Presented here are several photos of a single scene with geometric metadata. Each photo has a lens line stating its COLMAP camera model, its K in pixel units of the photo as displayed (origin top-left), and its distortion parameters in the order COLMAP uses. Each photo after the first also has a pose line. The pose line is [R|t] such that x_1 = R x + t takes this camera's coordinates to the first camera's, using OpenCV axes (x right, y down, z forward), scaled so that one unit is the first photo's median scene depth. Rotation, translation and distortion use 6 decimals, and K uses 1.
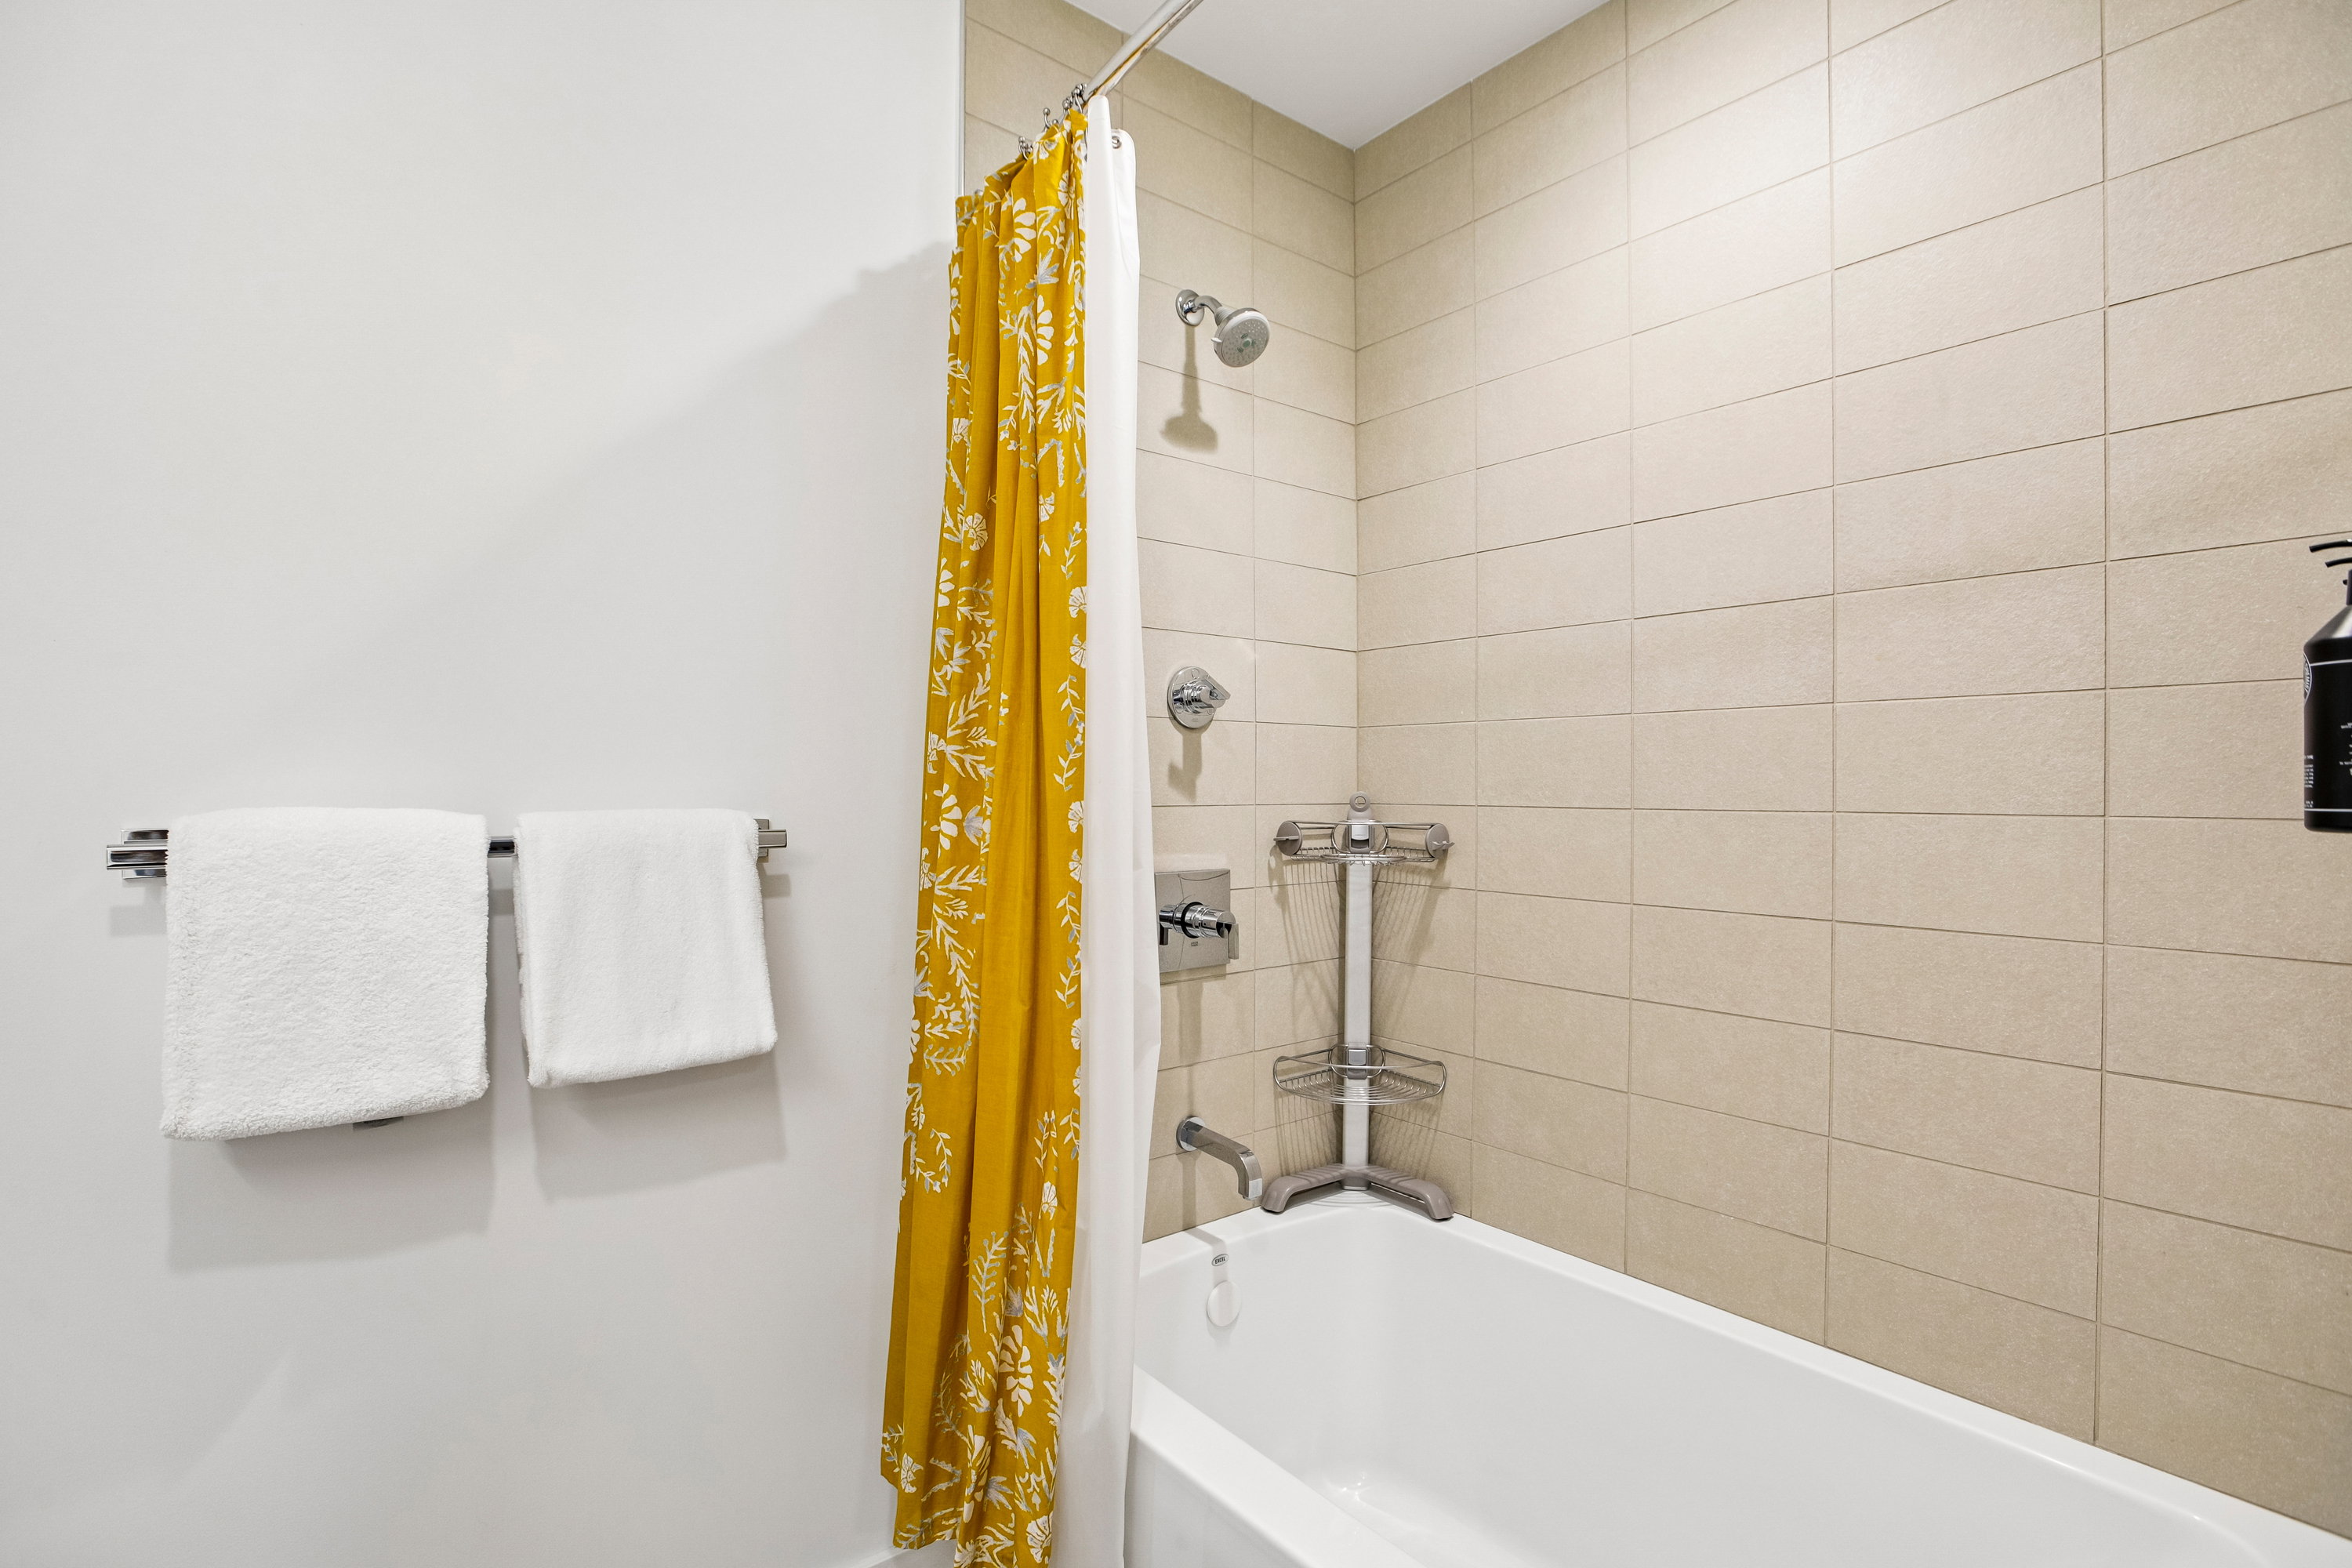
lens RADIAL K [[1102.0, 0, 1161.2], [0, 1102.0, 786.3], [0, 0, 1]] dist [-0.049912, 0.020118]
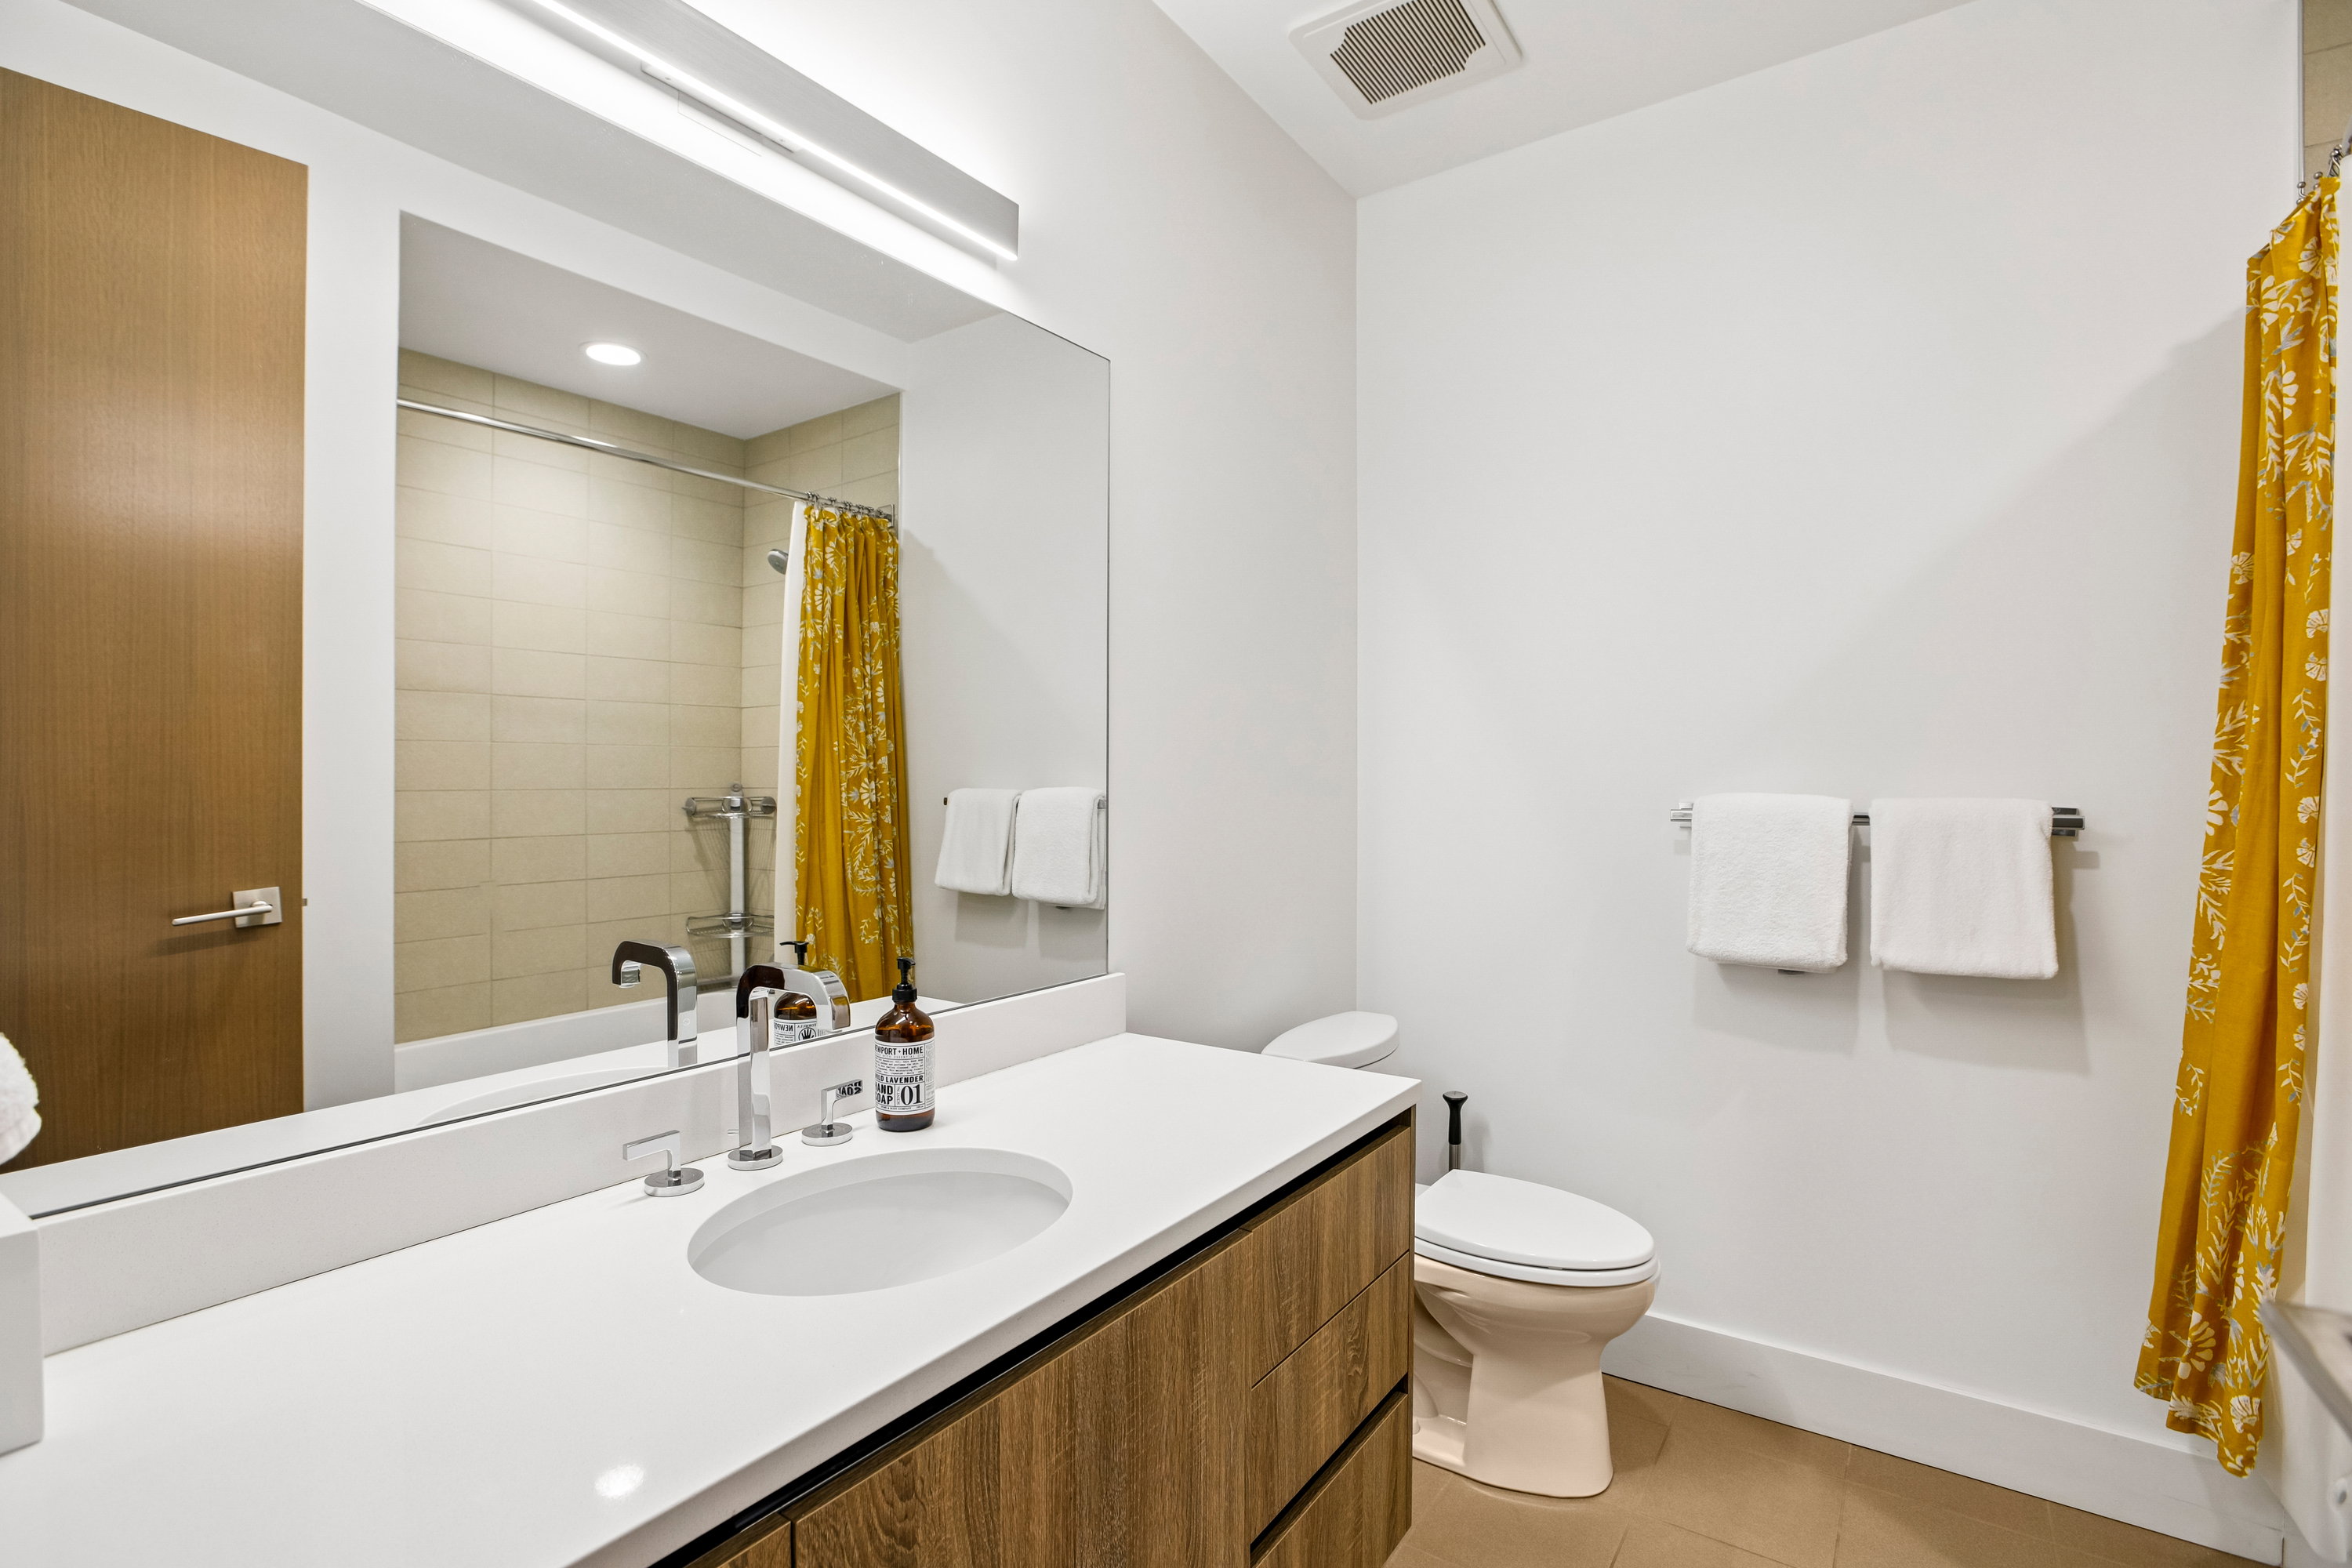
lens RADIAL K [[1102.0, 0, 1161.2], [0, 1102.0, 786.3], [0, 0, 1]] dist [-0.049912, 0.020118]
pose [[0.284879, 0.006147, -0.958544, 0.635393], [0.001167, 0.999976, 0.006759, -0.006357], [0.958563, -0.003044, 0.284865, -0.463101]]
